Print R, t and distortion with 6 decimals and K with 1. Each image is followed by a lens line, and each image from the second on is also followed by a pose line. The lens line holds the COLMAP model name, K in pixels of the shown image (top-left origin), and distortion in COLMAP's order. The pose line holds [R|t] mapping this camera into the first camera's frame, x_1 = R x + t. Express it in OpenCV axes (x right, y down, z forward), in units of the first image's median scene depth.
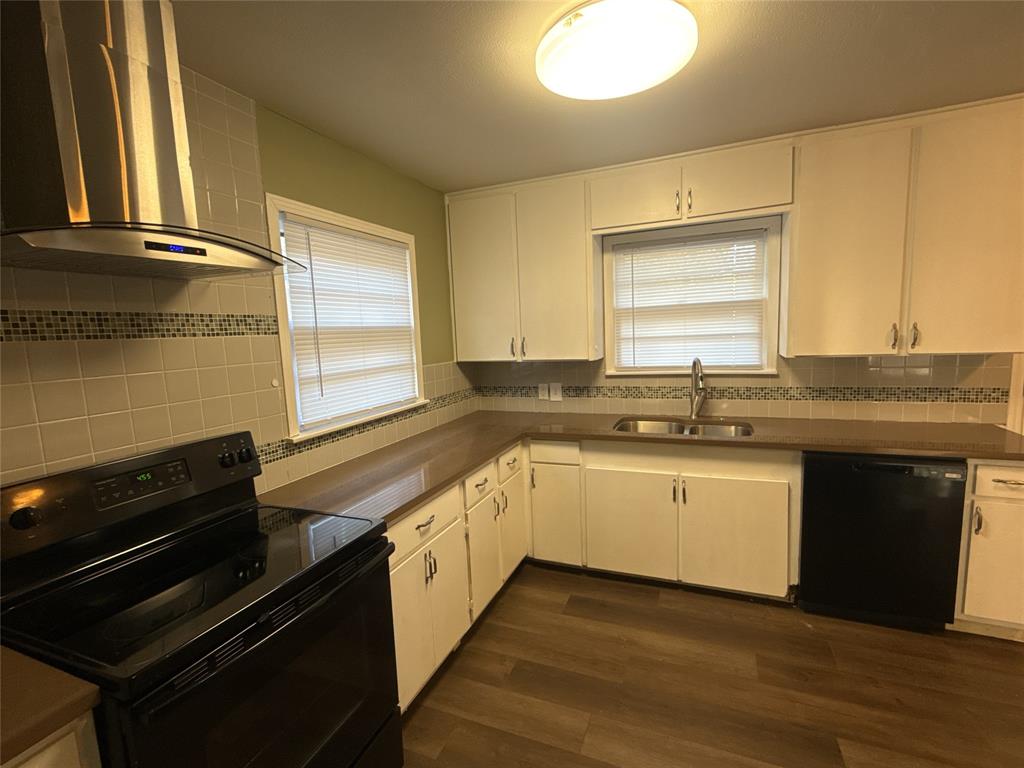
lens RADIAL K [[468.3, 0, 512.0], [0, 468.3, 384.0], [0, 0, 1]] dist [0.002536, 0.000527]
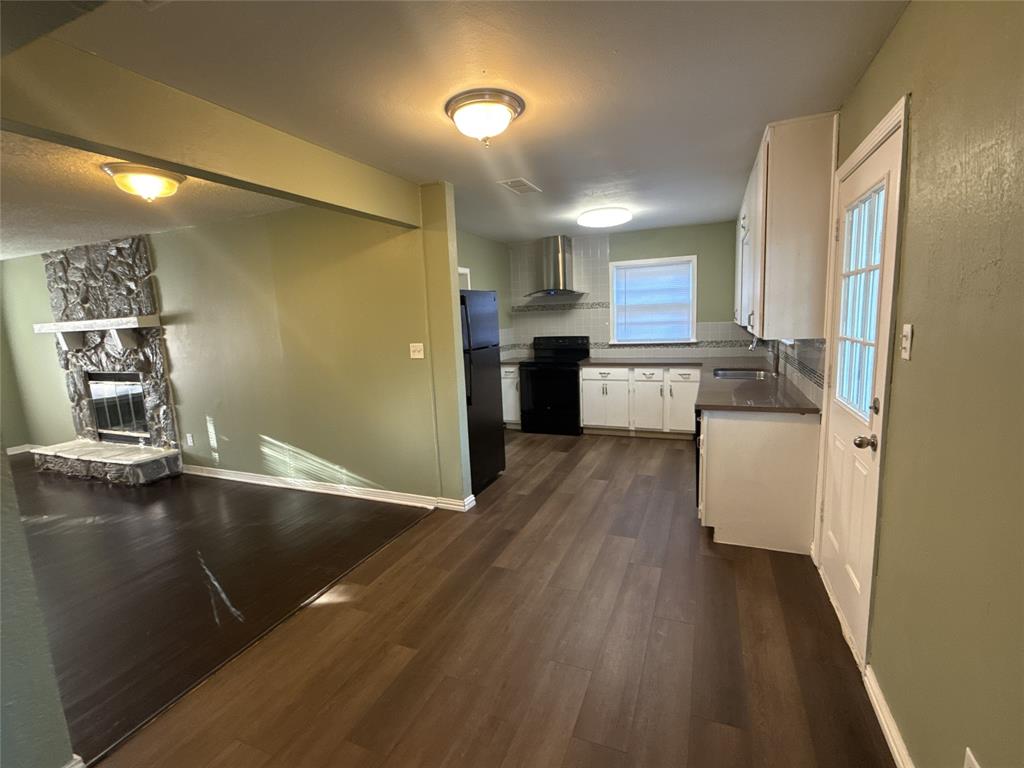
lens RADIAL K [[468.3, 0, 512.0], [0, 468.3, 384.0], [0, 0, 1]] dist [0.002536, 0.000527]
pose [[-0.007120, 0.191830, -0.981402, 2.264898], [-0.069714, 0.978944, 0.191855, -0.140380], [0.997542, 0.069783, 0.006403, 0.325705]]
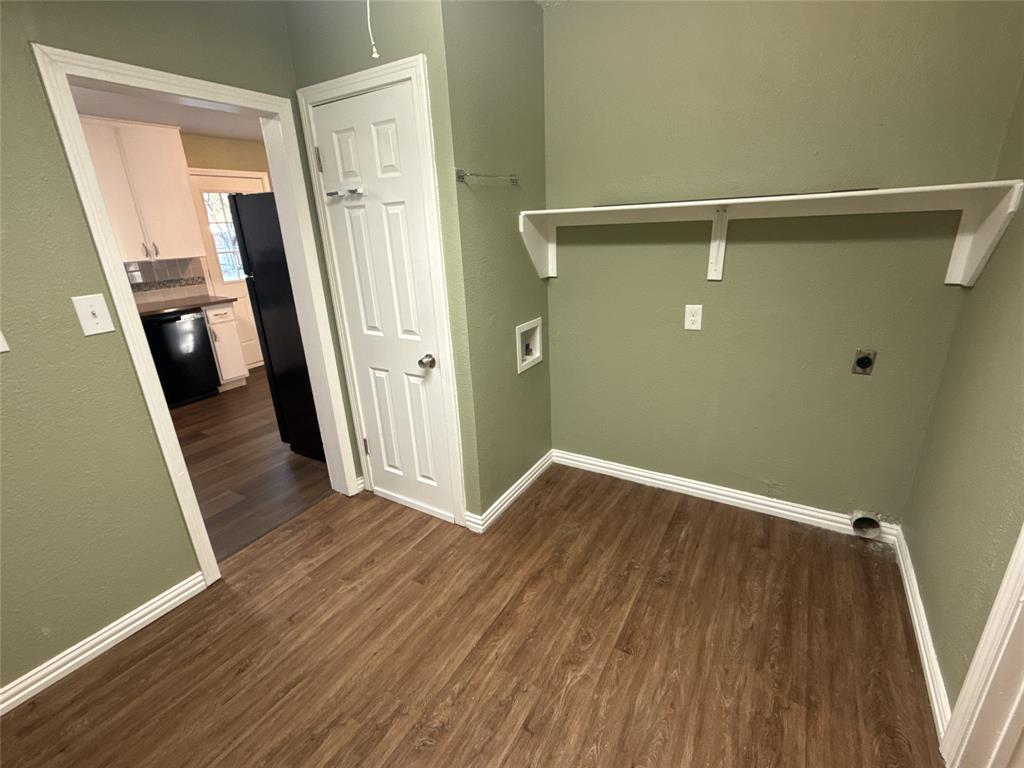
lens RADIAL K [[468.3, 0, 512.0], [0, 468.3, 384.0], [0, 0, 1]] dist [0.002536, 0.000527]
pose [[0.155177, -0.293321, 0.943336, -0.815114], [0.150402, 0.950786, 0.270896, 0.110504], [-0.976370, 0.099843, 0.191657, -0.664034]]
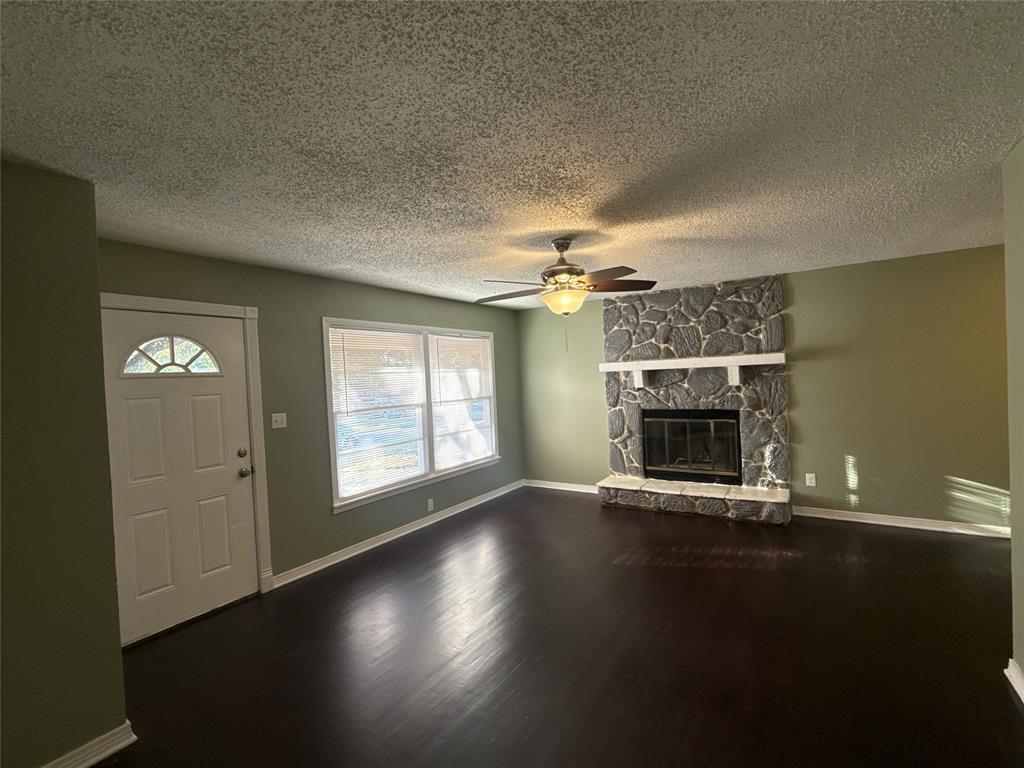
lens RADIAL K [[468.3, 0, 512.0], [0, 468.3, 384.0], [0, 0, 1]] dist [0.002536, 0.000527]
pose [[-0.186355, 0.072557, -0.979800, 2.463899], [-0.060169, 0.994555, 0.085093, 0.114969], [0.980638, 0.074811, -0.180975, -2.137105]]
